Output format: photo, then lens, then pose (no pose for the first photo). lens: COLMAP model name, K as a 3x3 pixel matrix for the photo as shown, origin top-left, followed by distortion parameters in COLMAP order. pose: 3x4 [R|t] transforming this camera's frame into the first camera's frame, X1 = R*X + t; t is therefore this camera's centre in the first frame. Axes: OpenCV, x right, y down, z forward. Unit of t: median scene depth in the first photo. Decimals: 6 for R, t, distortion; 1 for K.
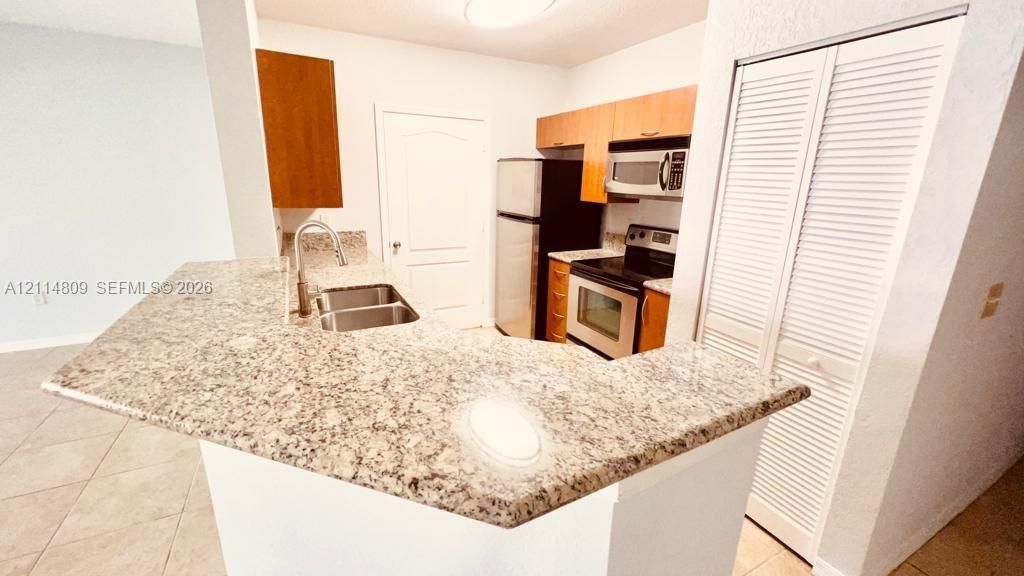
lens RADIAL K [[409.1, 0, 512.0], [0, 409.1, 288.0], [0, 0, 1]] dist [0.000007, 0.000230]
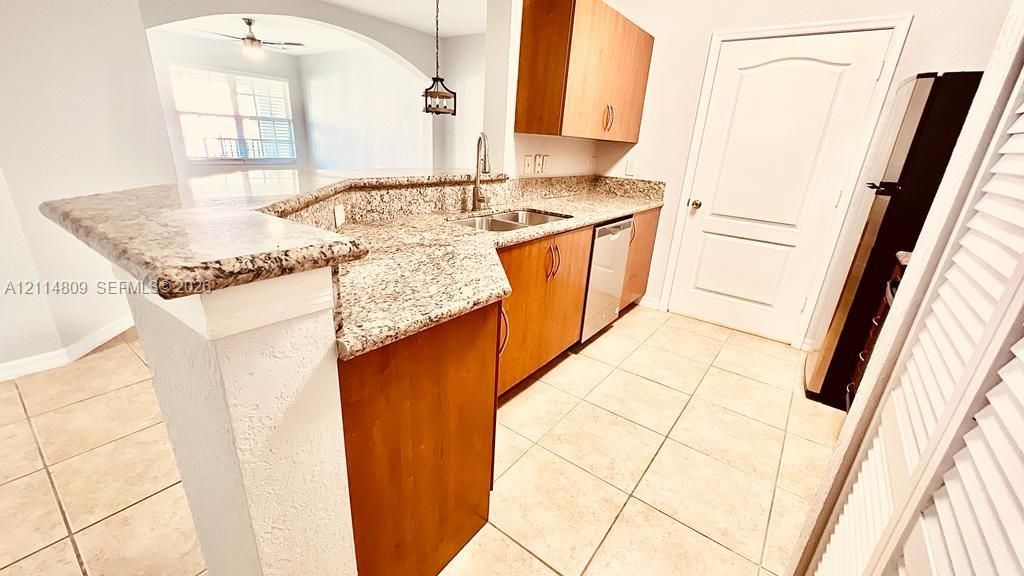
lens RADIAL K [[409.1, 0, 512.0], [0, 409.1, 288.0], [0, 0, 1]] dist [0.000007, 0.000230]
pose [[0.431984, 0.306820, -0.848087, 0.450383], [-0.280647, 0.939397, 0.196903, -0.000192], [0.857104, 0.152954, 0.491913, 0.363286]]
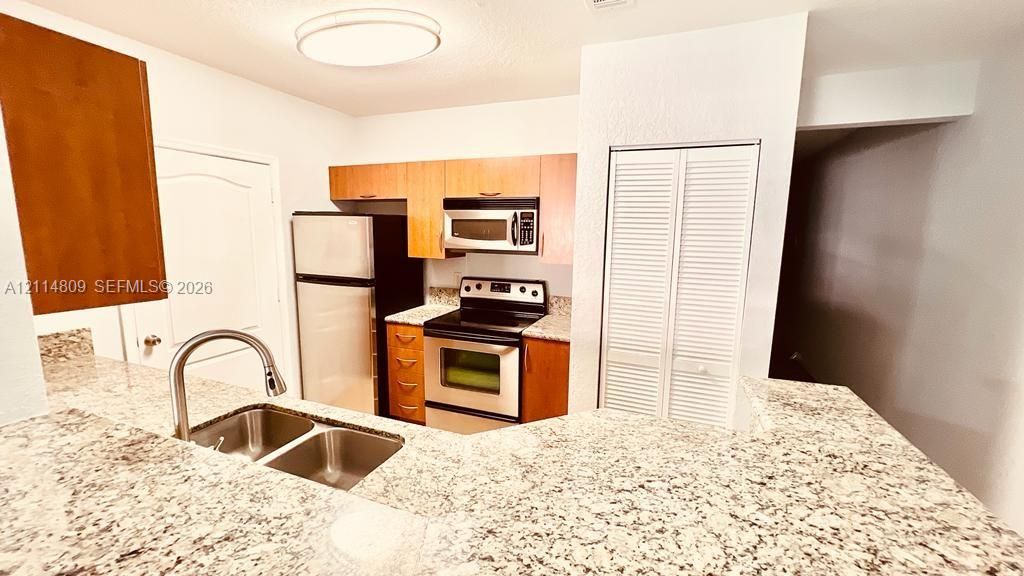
lens RADIAL K [[409.1, 0, 512.0], [0, 409.1, 288.0], [0, 0, 1]] dist [0.000007, 0.000230]
pose [[0.755392, -0.106667, 0.646533, -0.349746], [0.174333, 0.983817, -0.041373, -0.082418], [-0.631657, 0.143965, 0.761764, 0.187770]]
